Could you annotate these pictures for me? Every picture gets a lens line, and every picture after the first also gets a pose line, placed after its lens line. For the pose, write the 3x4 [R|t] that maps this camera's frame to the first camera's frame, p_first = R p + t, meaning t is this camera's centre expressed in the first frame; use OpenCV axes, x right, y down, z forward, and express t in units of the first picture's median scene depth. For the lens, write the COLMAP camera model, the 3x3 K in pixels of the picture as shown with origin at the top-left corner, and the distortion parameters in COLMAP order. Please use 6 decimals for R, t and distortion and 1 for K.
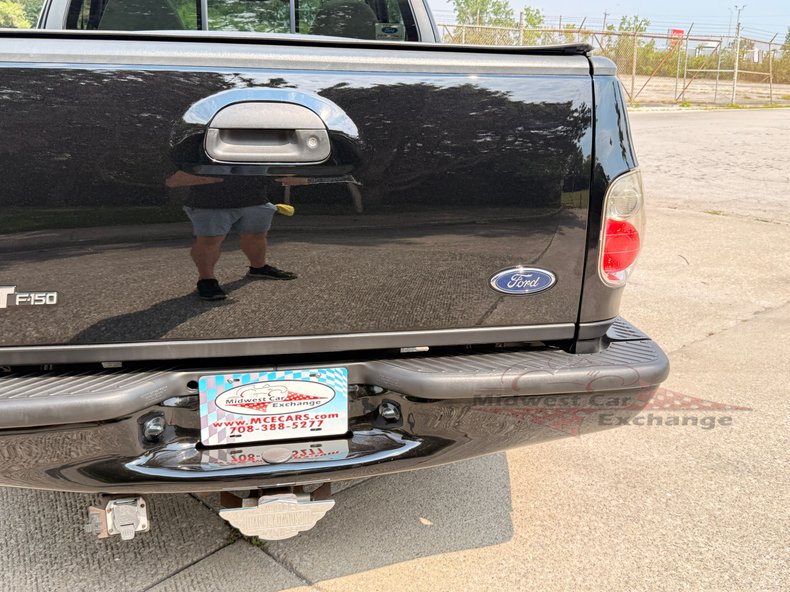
lens RADIAL K [[796.1, 0, 405.9], [0, 796.1, 299.1], [0, 0, 1]] dist [0.172369, -0.386949]
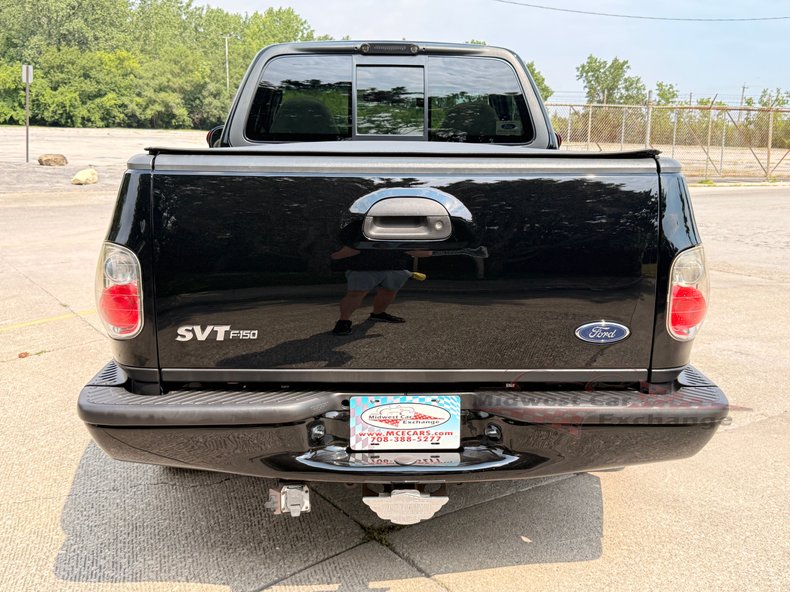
lens RADIAL K [[795.4, 0, 392.6], [0, 795.4, 300.9], [0, 0, 1]] dist [0.161271, -0.361136]
pose [[0.985309, 0.017277, -0.169905, 0.035721], [-0.032111, 0.995867, -0.084955, 0.046194], [0.167735, 0.089163, 0.981792, -0.303871]]
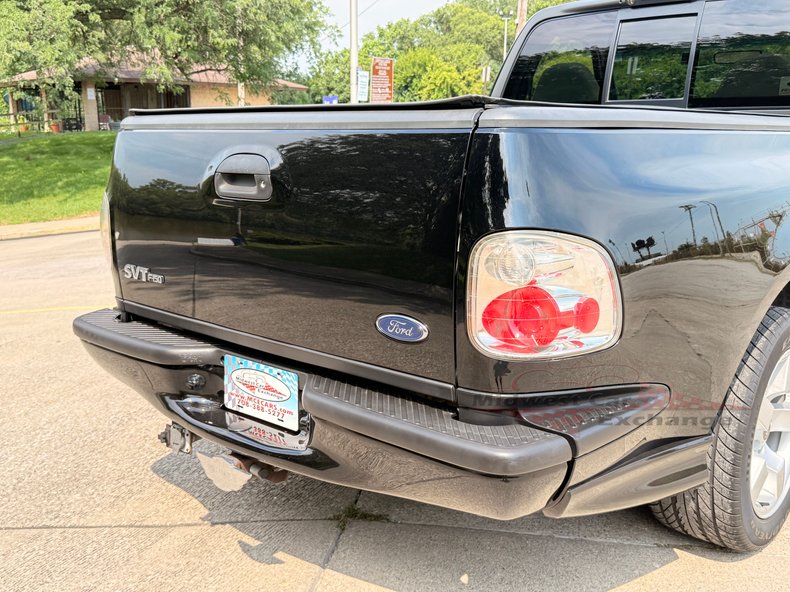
lens RADIAL K [[793.8, 0, 383.5], [0, 793.8, 297.9], [0, 0, 1]] dist [0.156497, -0.347258]
pose [[0.584021, 0.137489, -0.800010, 0.935551], [-0.206198, 0.978352, 0.017610, -0.073045], [0.785112, 0.154676, 0.599728, 0.375158]]
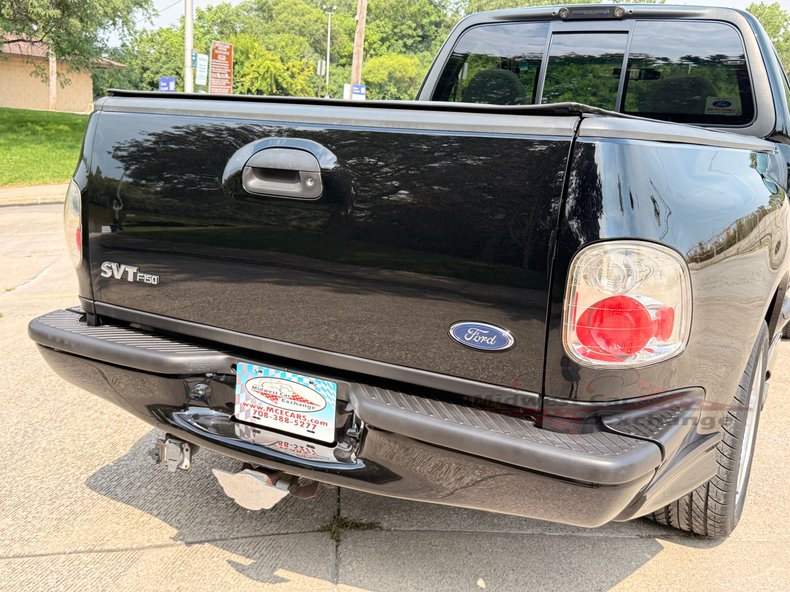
lens RADIAL K [[795.4, 0, 392.6], [0, 795.4, 300.9], [0, 0, 1]] dist [0.161271, -0.361136]
pose [[0.755044, 0.150712, -0.638118, 0.689657], [-0.212429, 0.976959, -0.020613, -0.021550], [0.620308, 0.151119, 0.769663, 0.166461]]
